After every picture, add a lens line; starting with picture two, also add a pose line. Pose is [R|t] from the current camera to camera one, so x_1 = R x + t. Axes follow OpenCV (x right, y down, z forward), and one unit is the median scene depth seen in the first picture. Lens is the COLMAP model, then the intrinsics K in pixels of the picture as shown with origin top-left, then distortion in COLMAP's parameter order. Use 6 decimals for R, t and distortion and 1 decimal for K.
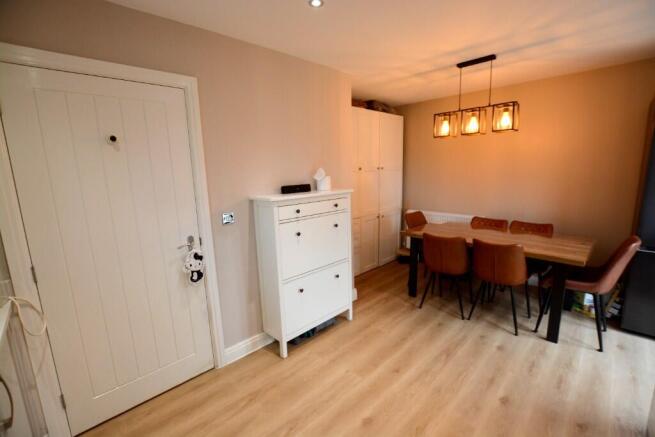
lens RADIAL K [[292.9, 0, 327.7], [0, 292.9, 216.0], [0, 0, 1]] dist [-0.020656, 0.000543]
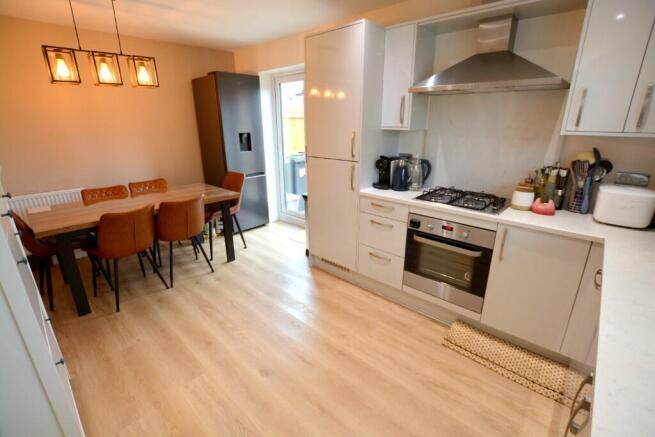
lens RADIAL K [[292.9, 0, 327.9], [0, 292.9, 222.6], [0, 0, 1]] dist [-0.020656, 0.000543]
pose [[-0.030925, -0.294083, 0.955279, -0.454220], [0.178151, 0.938811, 0.294781, -0.036949], [-0.983517, 0.179300, 0.023359, 0.425988]]
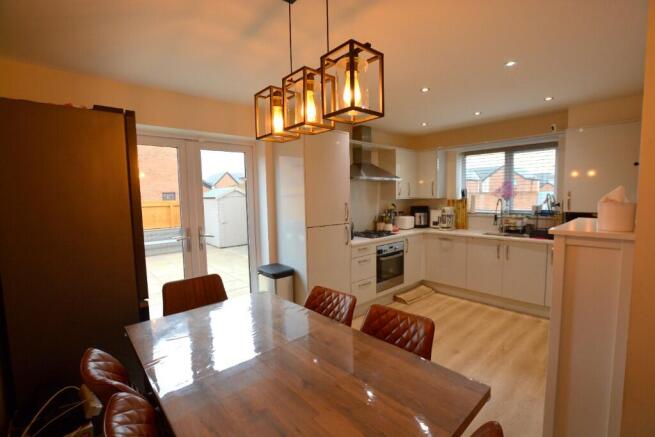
lens RADIAL K [[292.9, 0, 328.0], [0, 292.9, 218.9], [0, 0, 1]] dist [-0.020656, 0.000543]
pose [[-0.997063, 0.039140, 0.065823, 0.454851], [0.054205, 0.967866, 0.245557, -0.264014], [-0.054097, 0.248403, -0.967145, 1.540934]]
